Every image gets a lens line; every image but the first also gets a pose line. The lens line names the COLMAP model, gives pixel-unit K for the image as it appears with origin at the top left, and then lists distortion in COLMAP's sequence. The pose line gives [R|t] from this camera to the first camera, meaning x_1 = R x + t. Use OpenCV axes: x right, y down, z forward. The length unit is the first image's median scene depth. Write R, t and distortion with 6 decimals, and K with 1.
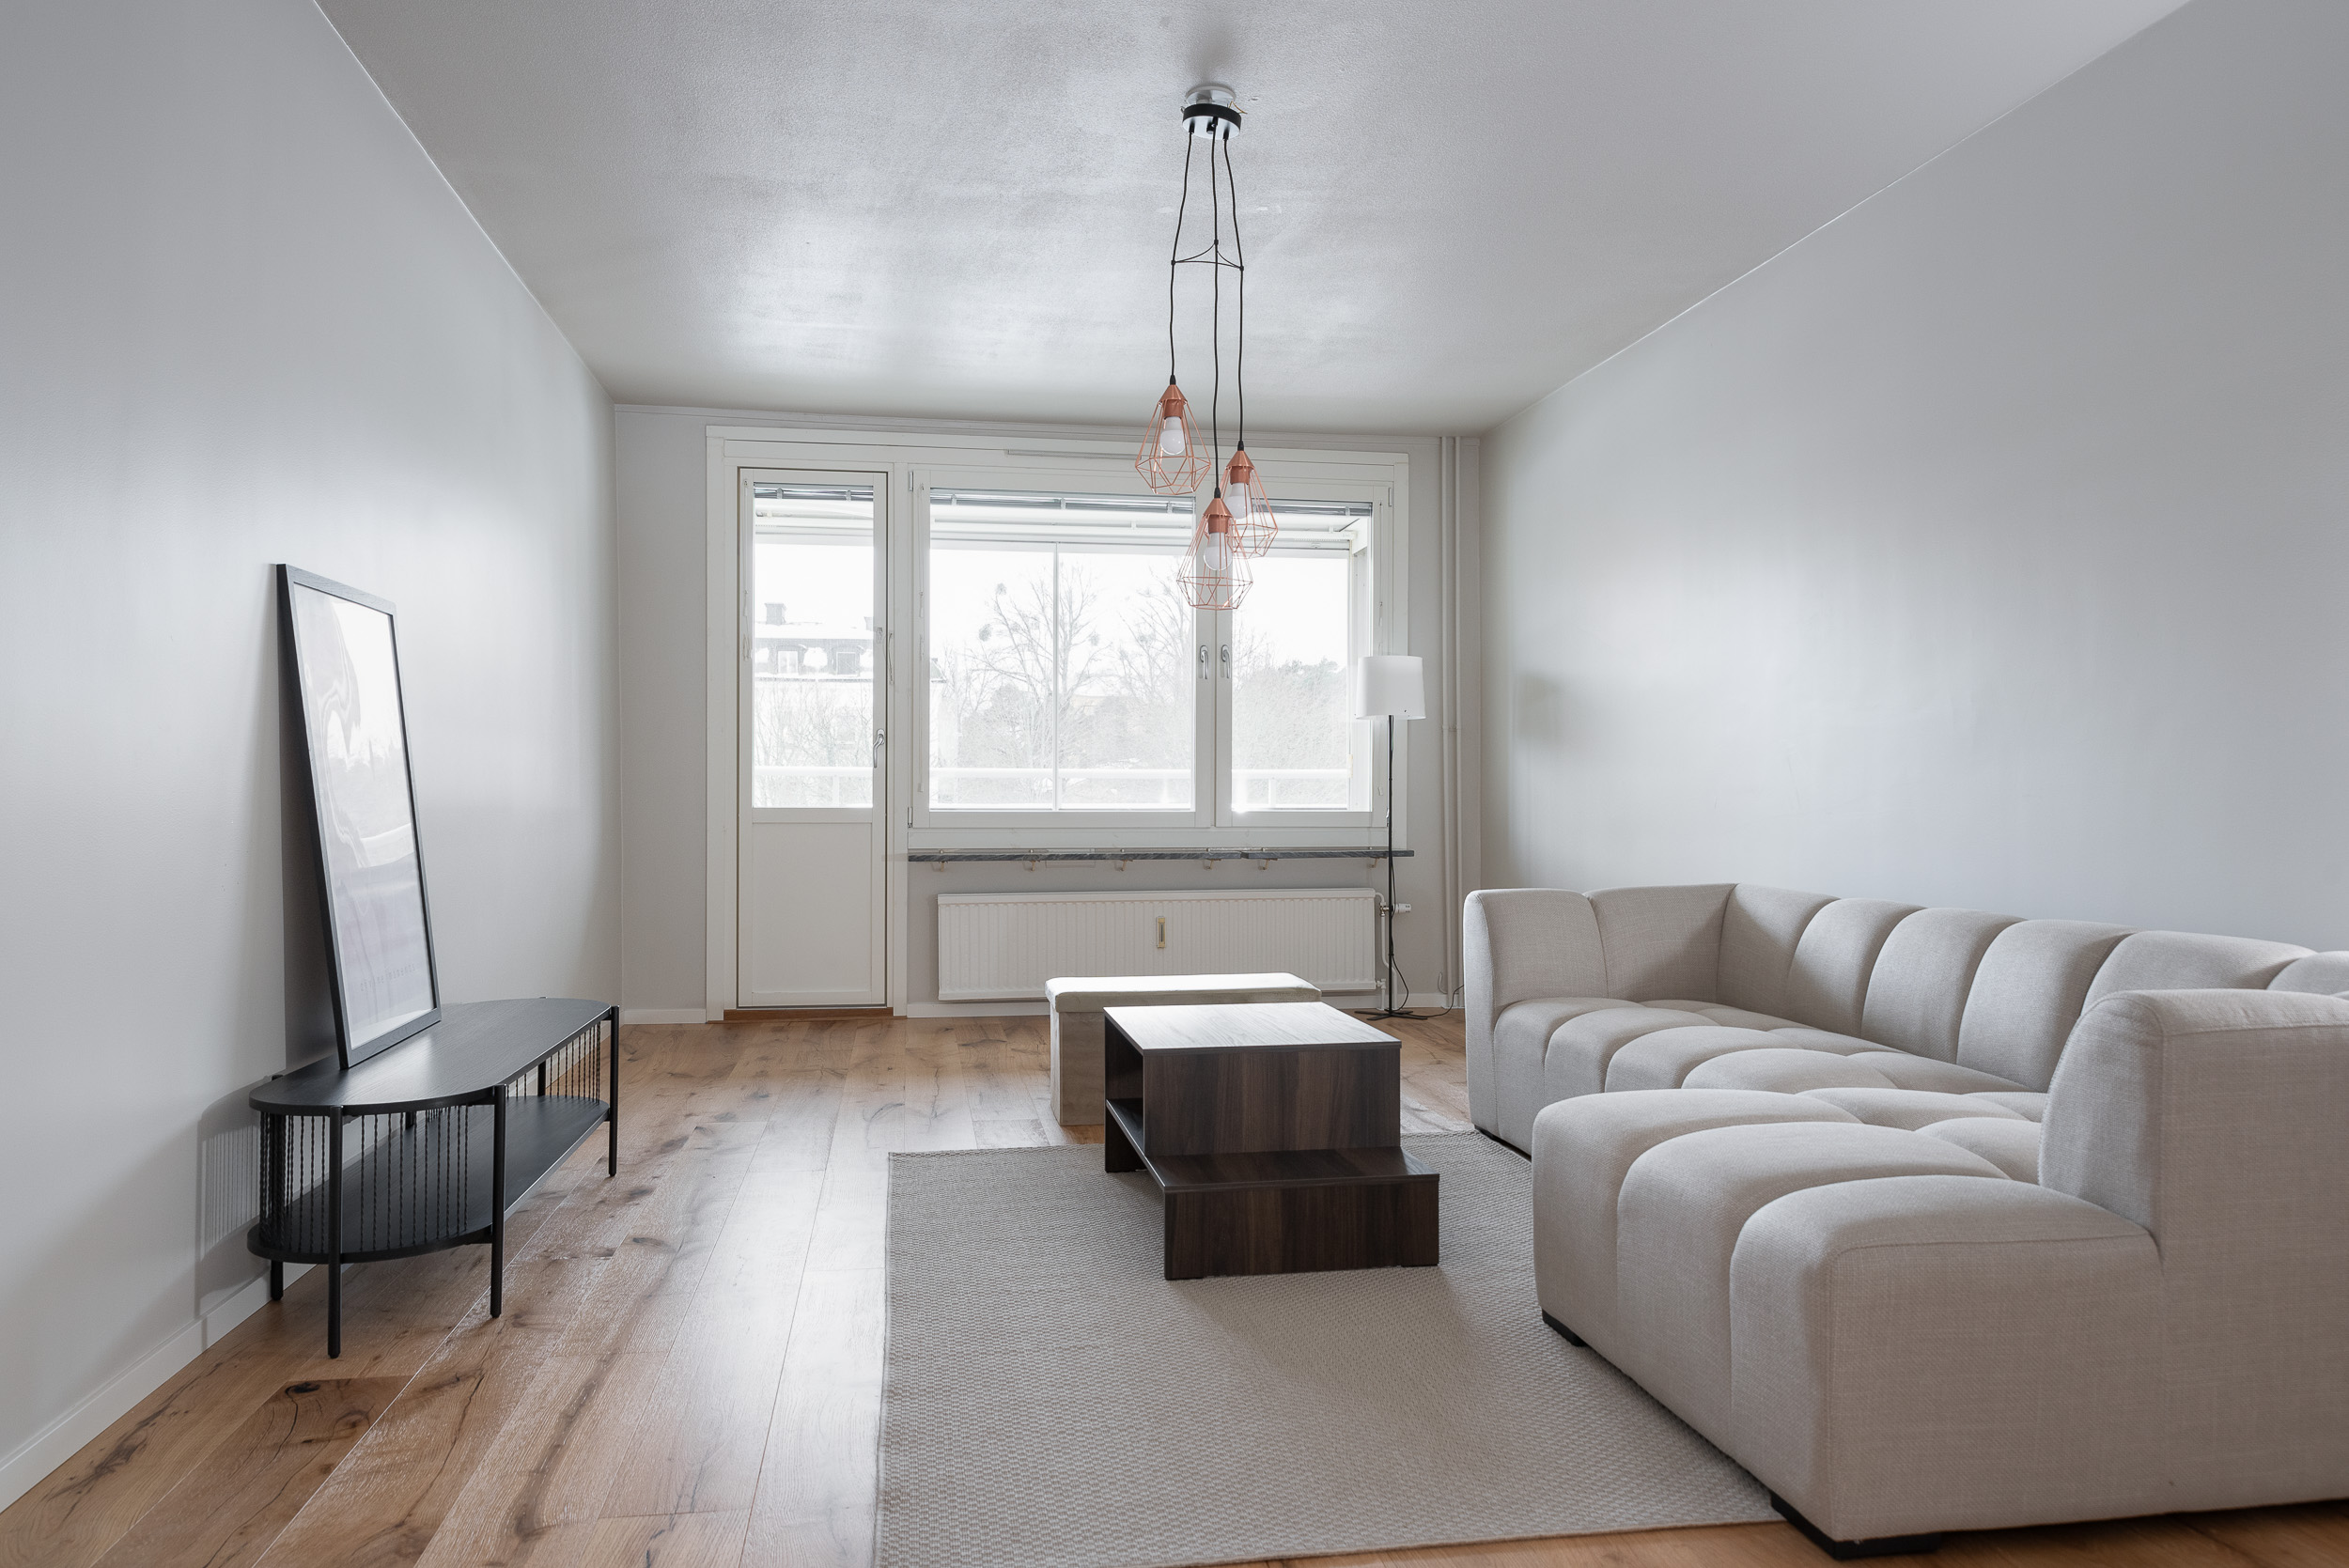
lens RADIAL K [[1603.3, 0, 1176.5], [0, 1603.3, 782.0], [0, 0, 1]] dist [0.003854, -0.000314]
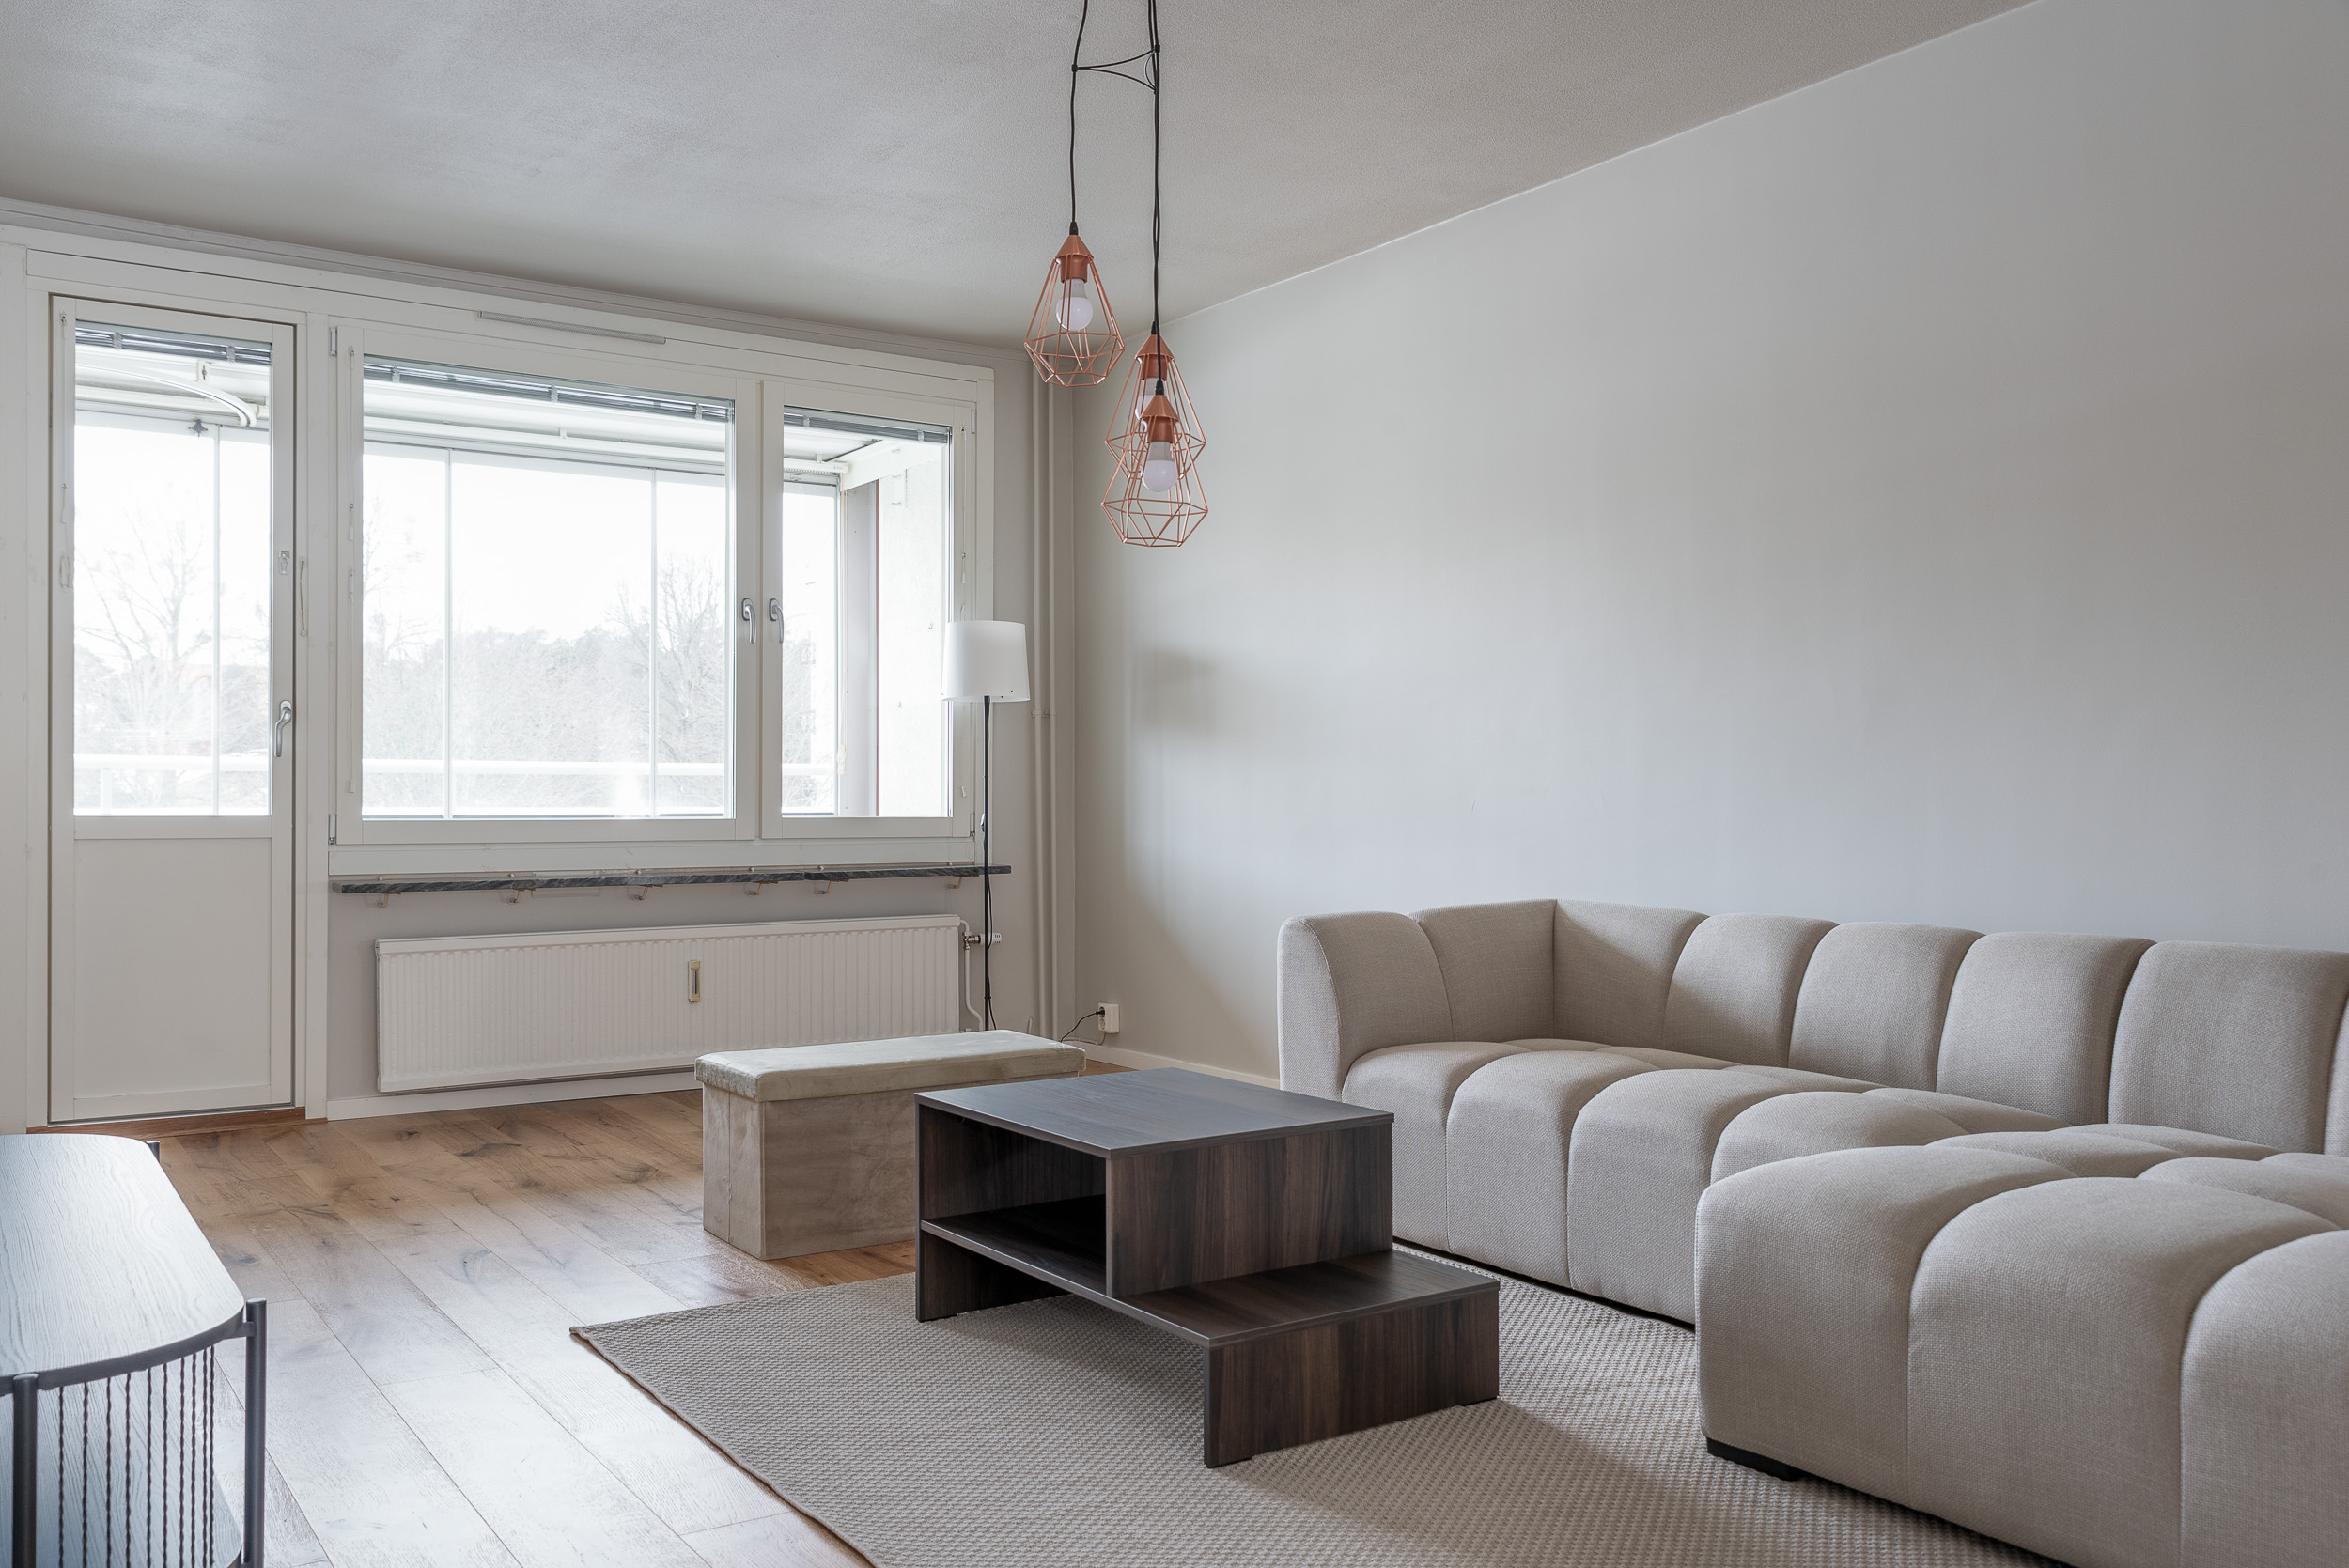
lens RADIAL K [[1903.5, 0, 1184.0], [0, 1903.5, 787.8], [0, 0, 1]] dist [-0.000711, 0.009900]
pose [[0.909876, 0.000914, 0.414880, -0.171600], [-0.002563, 0.999991, 0.003419, 0.000323], [-0.414873, -0.004175, 0.909870, 0.103076]]
